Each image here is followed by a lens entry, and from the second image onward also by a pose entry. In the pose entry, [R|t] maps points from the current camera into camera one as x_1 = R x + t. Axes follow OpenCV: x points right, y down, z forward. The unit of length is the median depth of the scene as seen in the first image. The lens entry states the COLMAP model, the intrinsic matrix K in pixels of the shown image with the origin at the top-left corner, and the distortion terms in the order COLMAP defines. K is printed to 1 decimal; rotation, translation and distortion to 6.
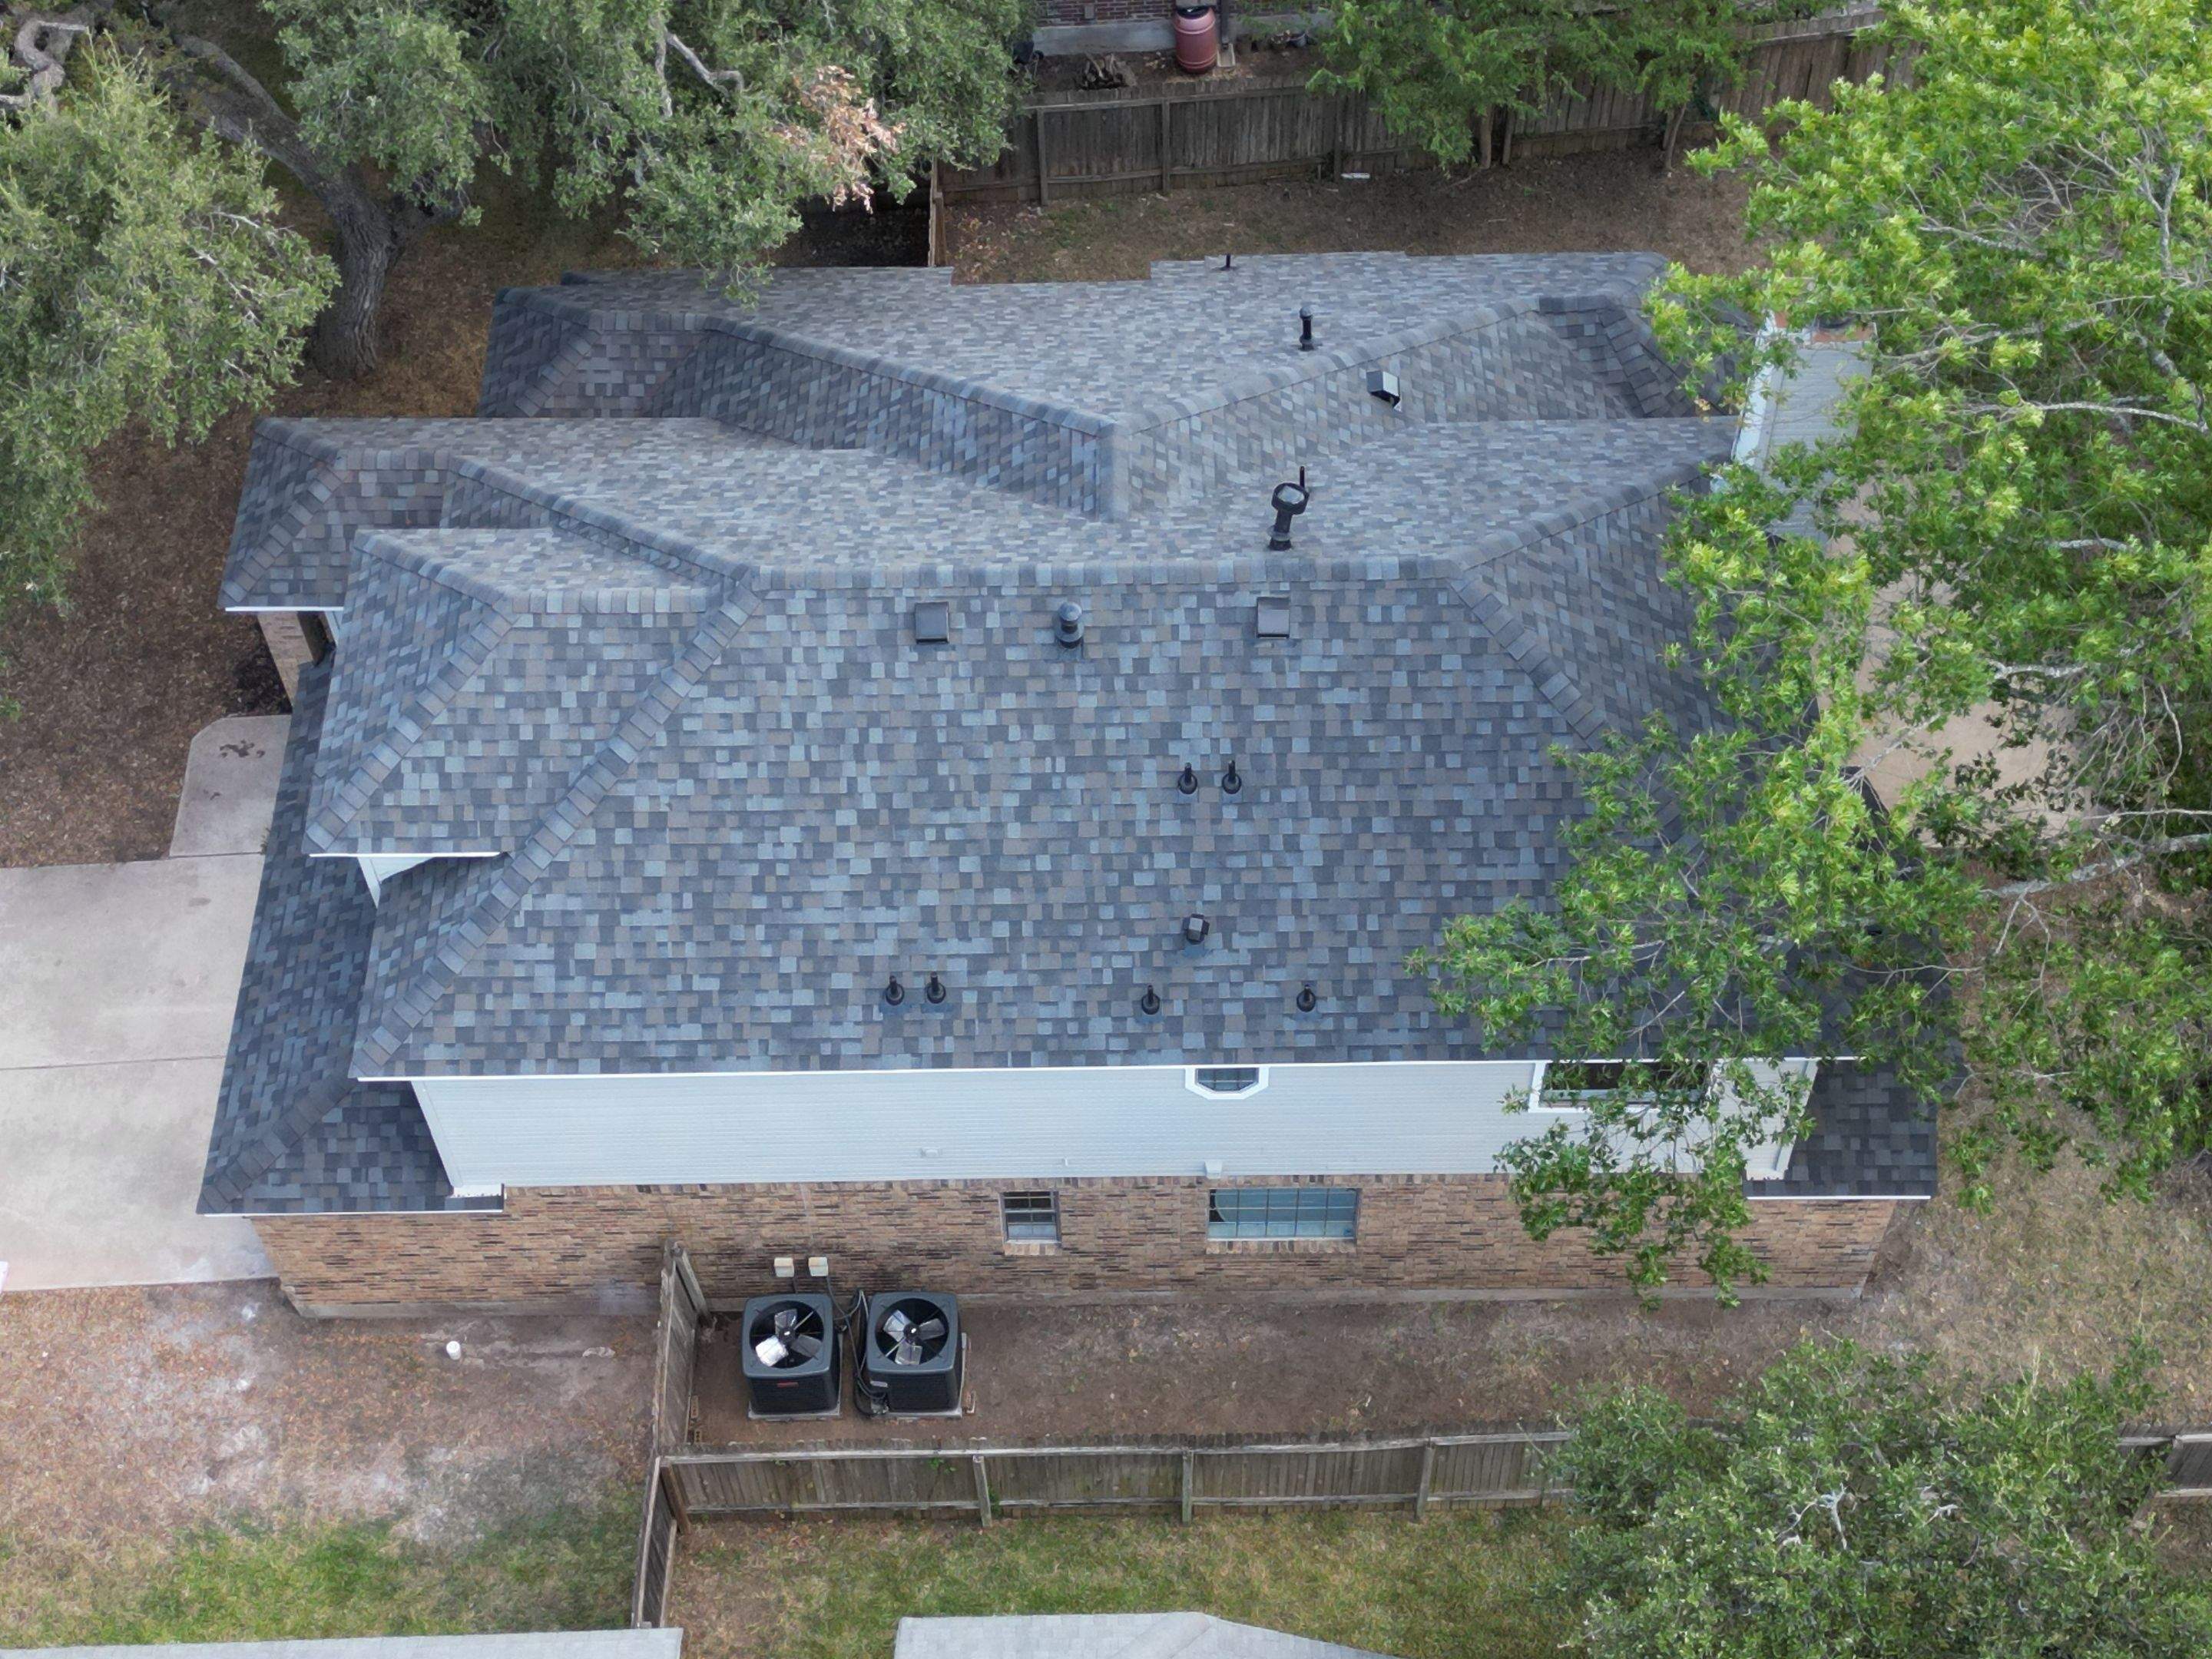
lens RADIAL K [[3074.8, 0, 1101.2], [0, 3074.8, 843.4], [0, 0, 1]] dist [0.095855, 0.000000]
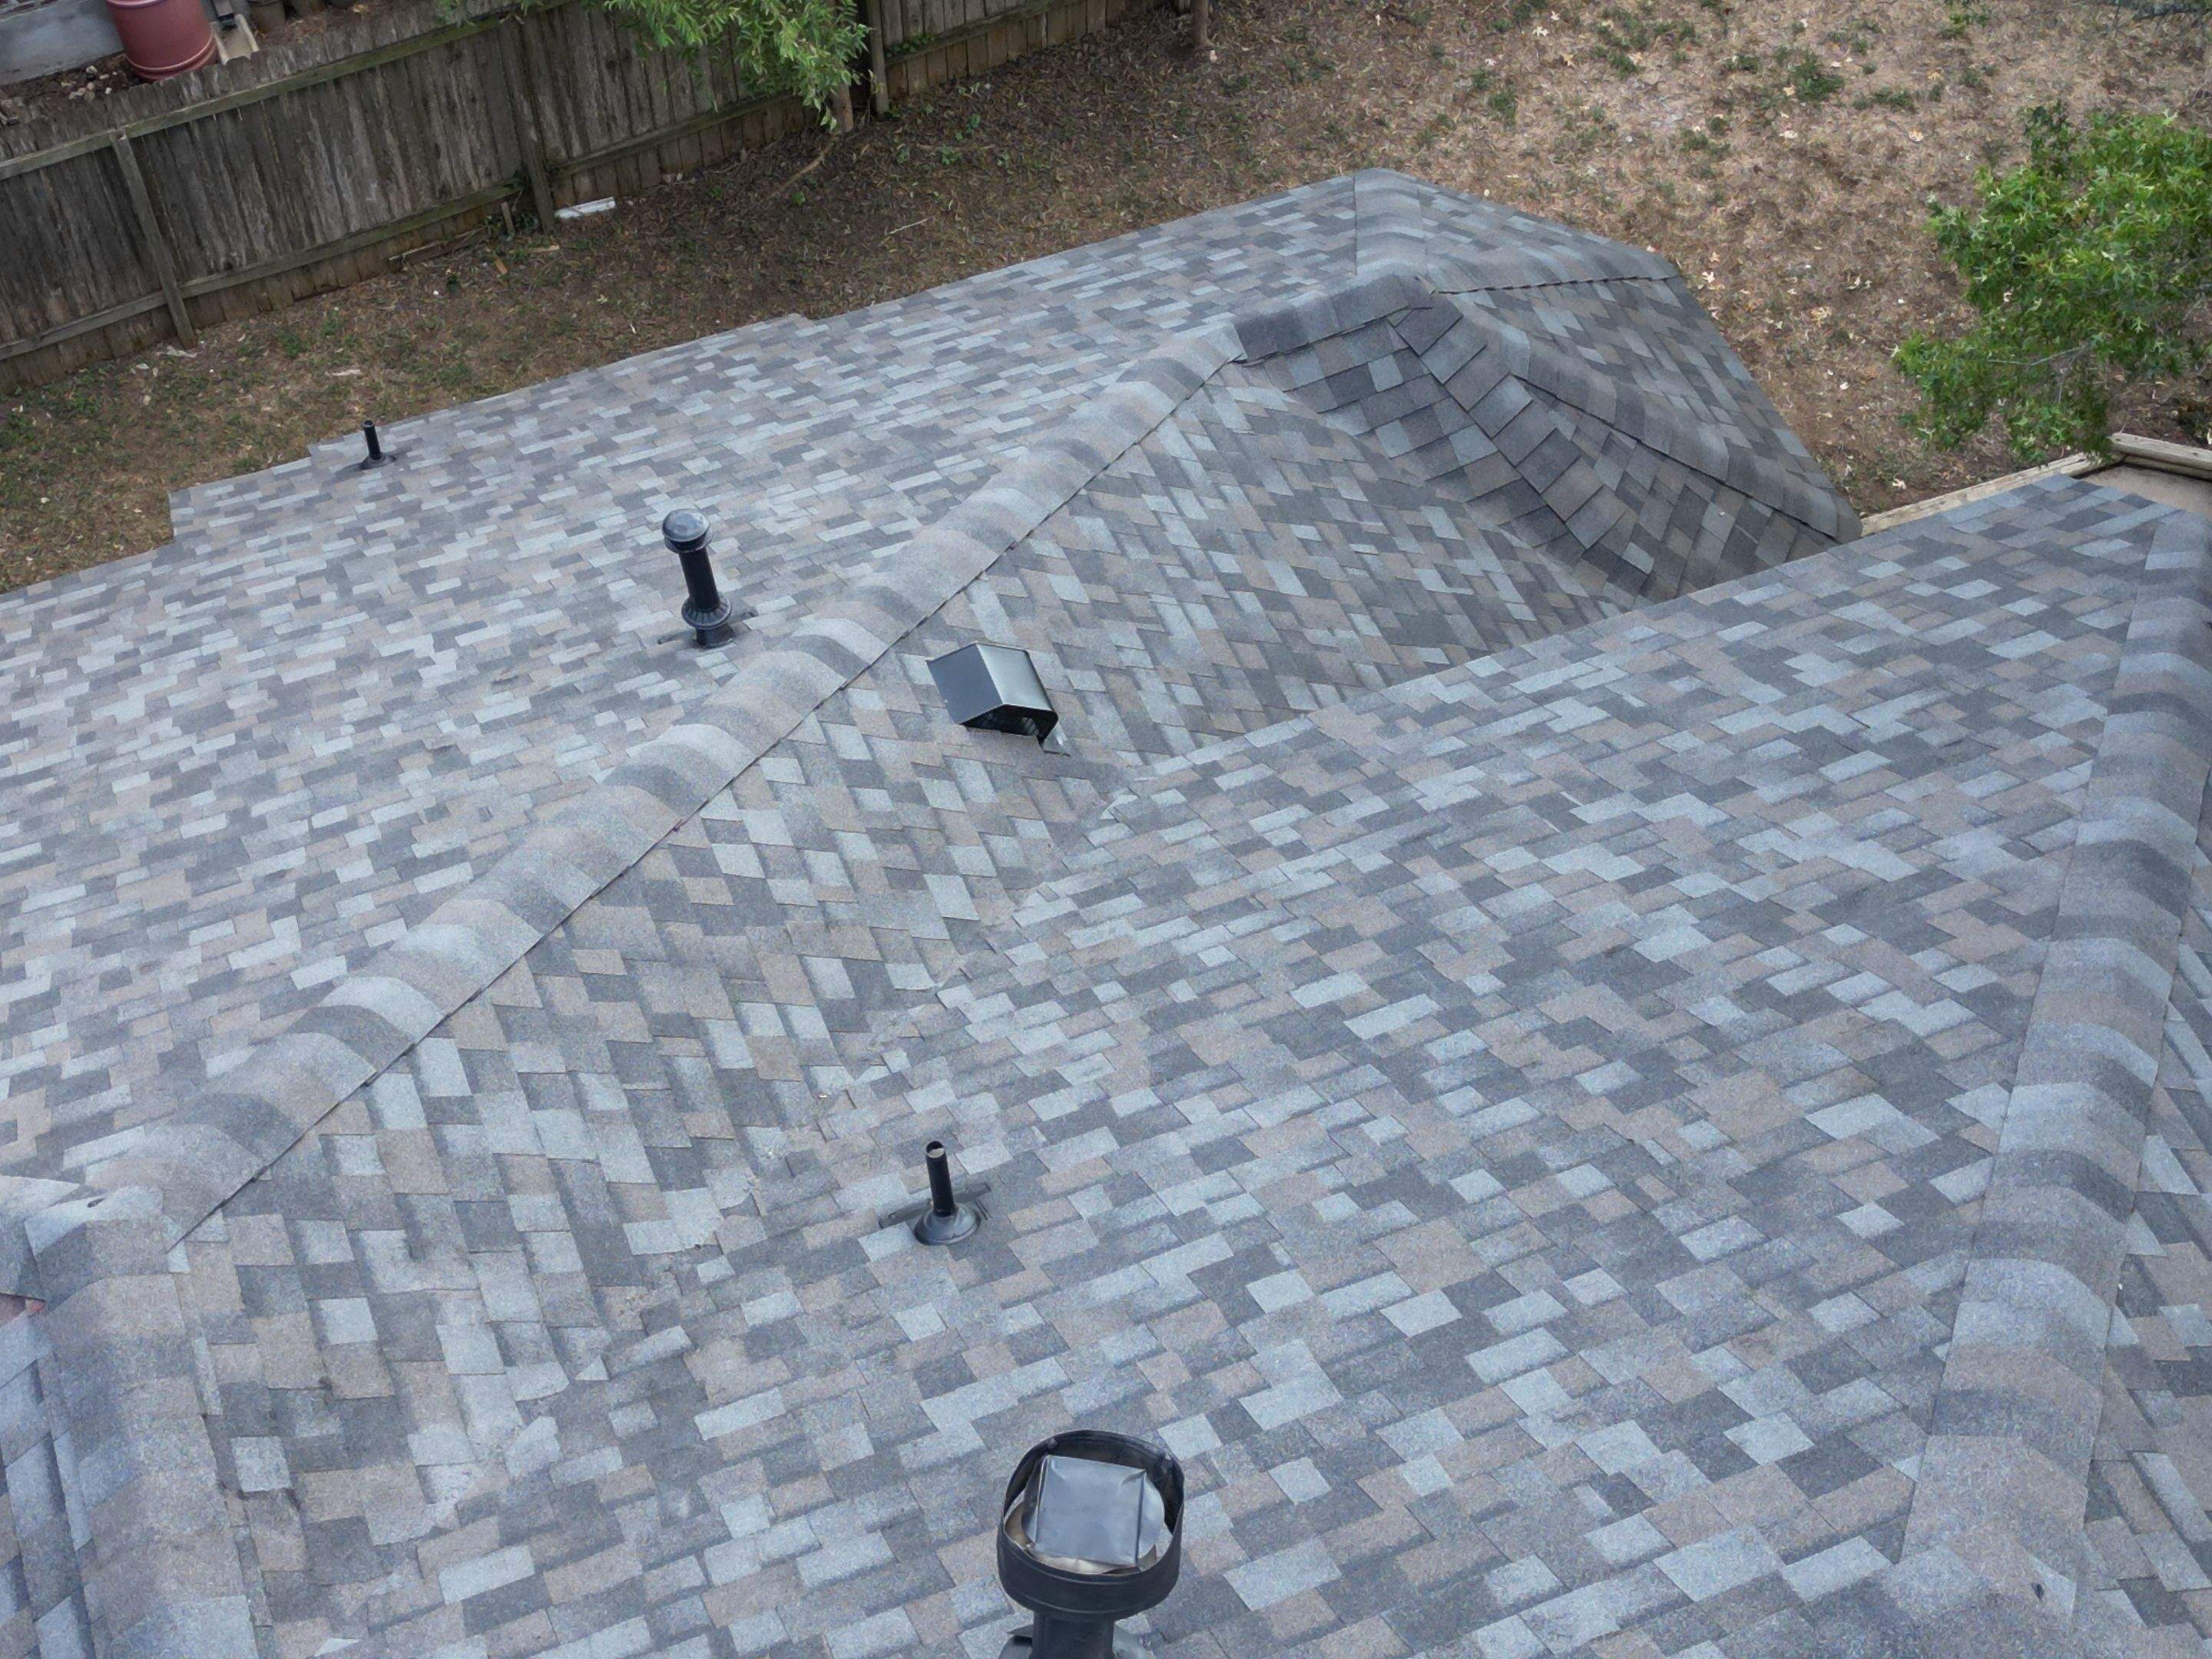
lens RADIAL K [[3074.8, 0, 1106.1], [0, 3074.8, 841.4], [0, 0, 1]] dist [0.095855, 0.000000]
pose [[0.930946, -0.283158, 0.230567, 0.031280], [0.292825, 0.956132, -0.008102, -0.150176], [-0.218158, 0.075059, 0.973023, 0.820289]]
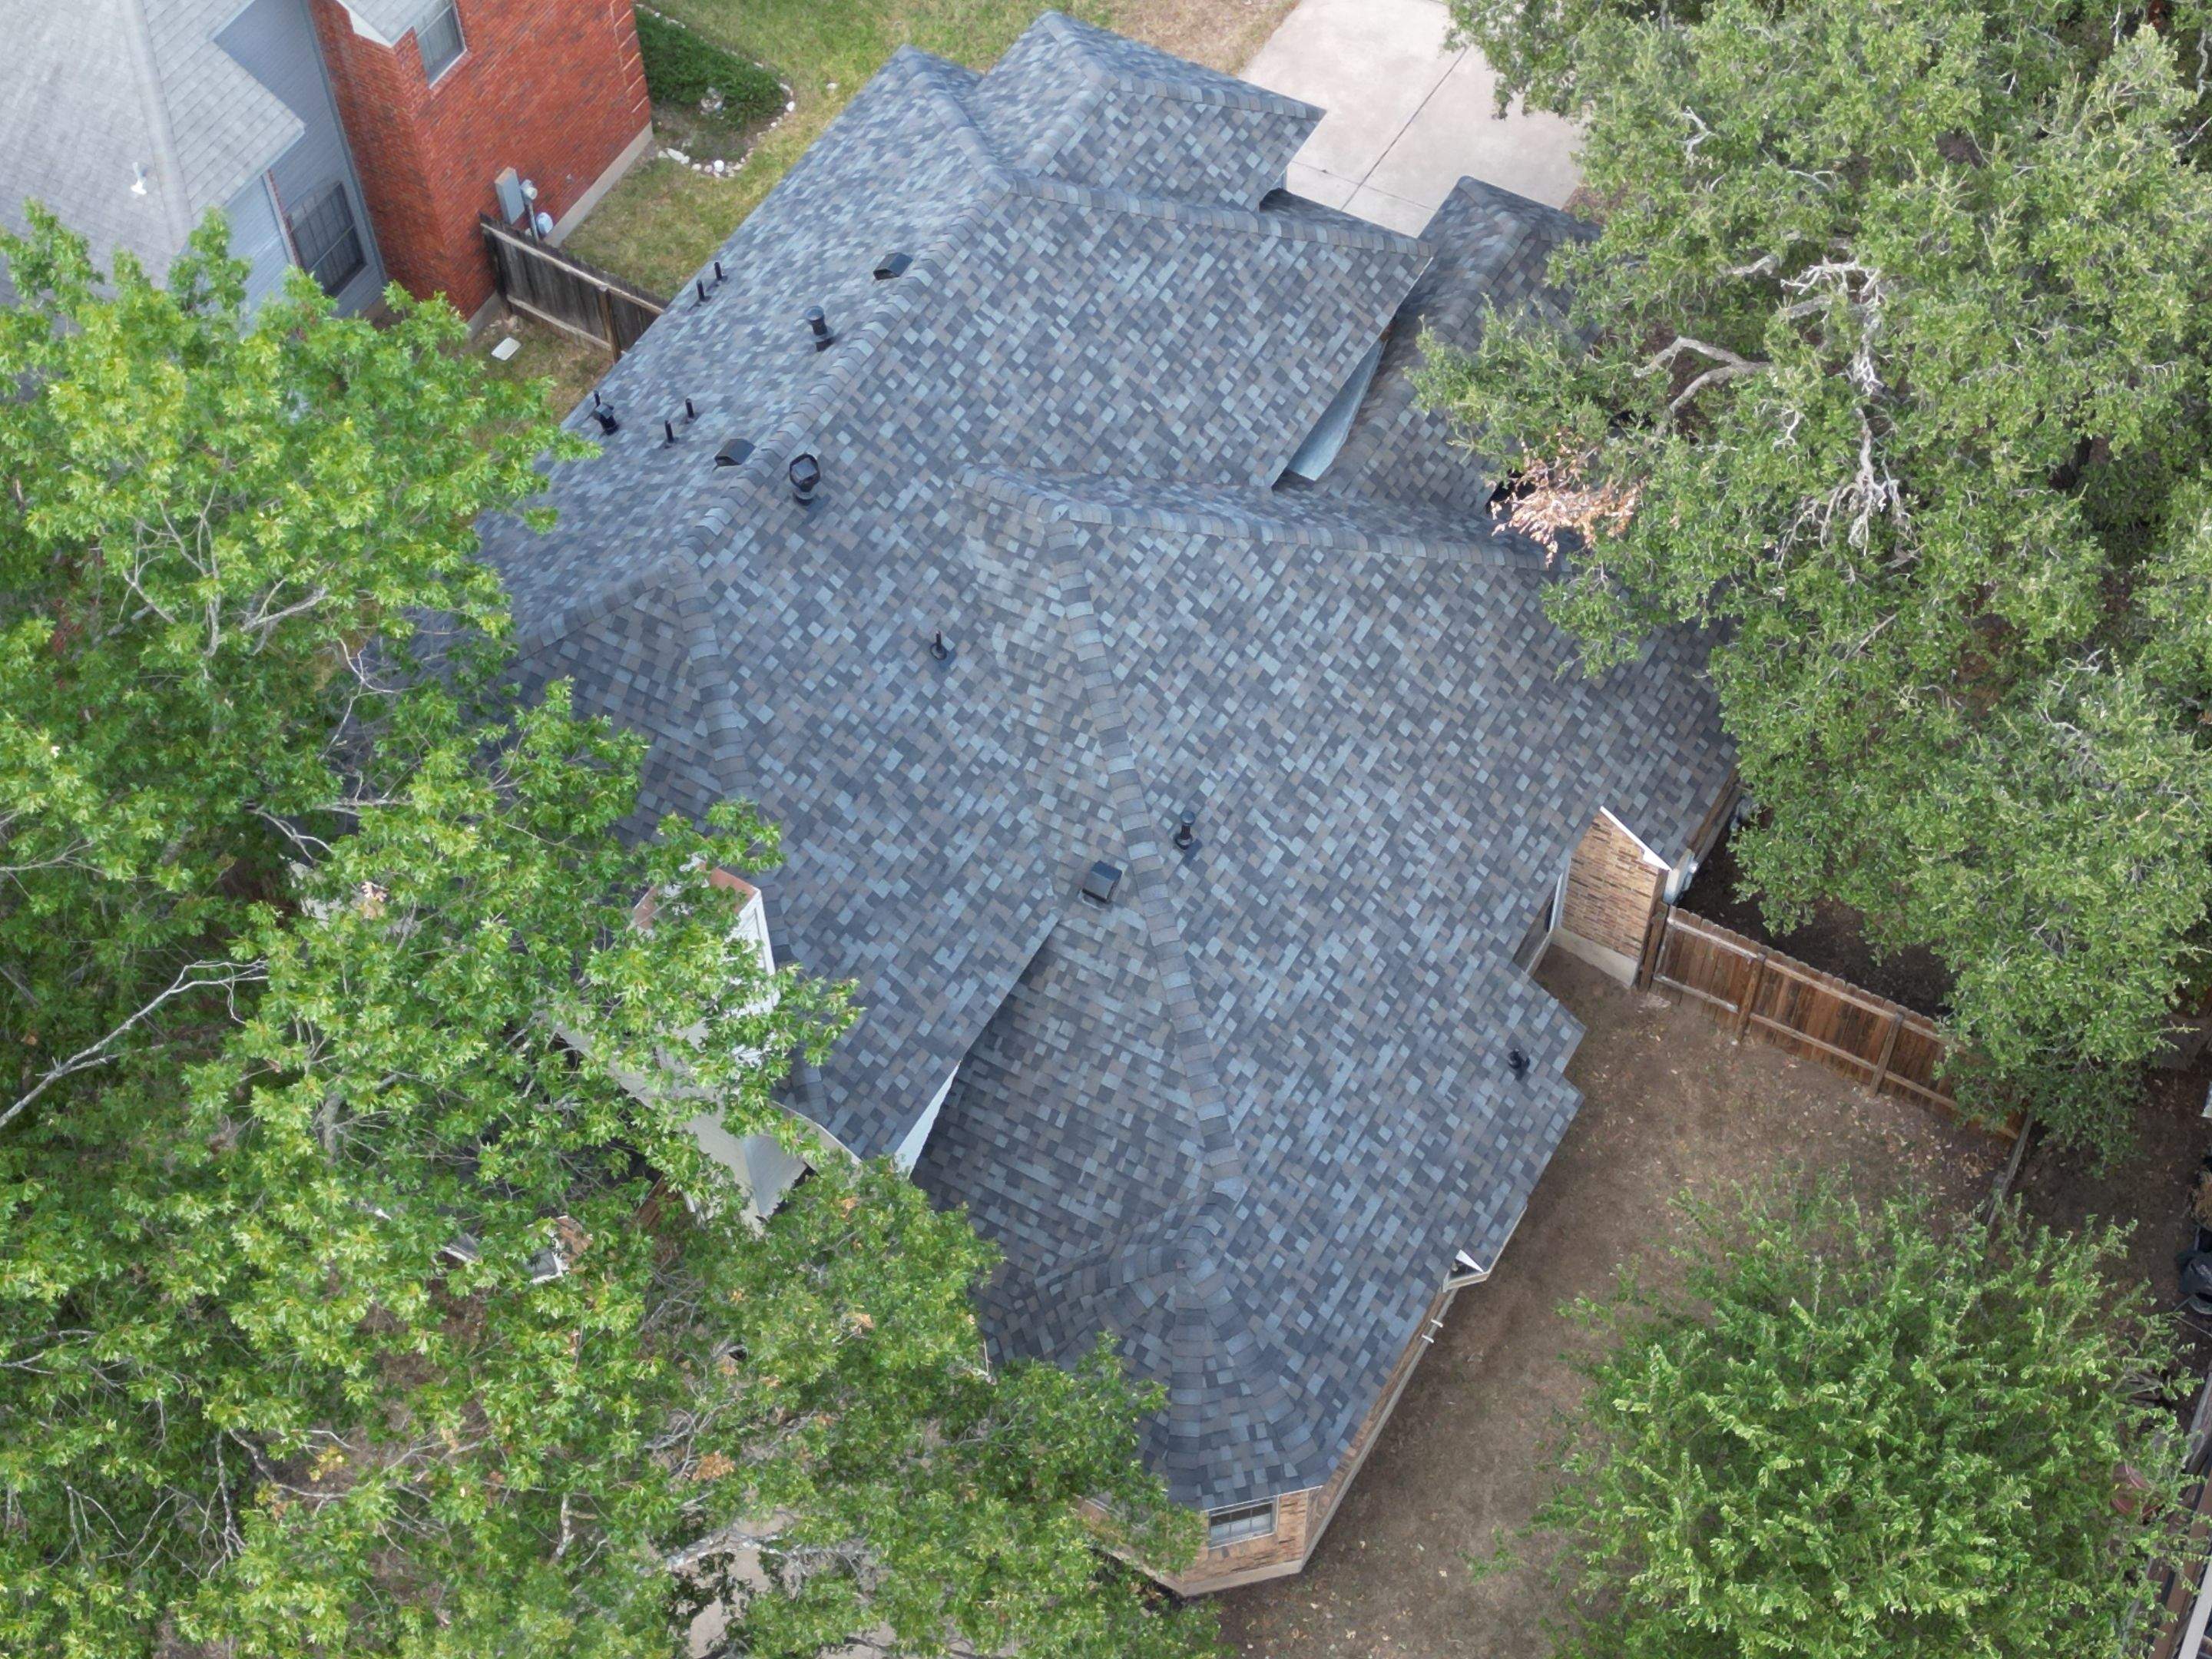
lens RADIAL K [[3074.8, 0, 1094.6], [0, 3074.8, 855.8], [0, 0, 1]] dist [0.095855, 0.000000]
pose [[-0.501531, 0.727417, -0.468327, 0.636570], [-0.687295, -0.006227, 0.726352, -1.001633], [0.525444, 0.686167, 0.503073, 0.591430]]
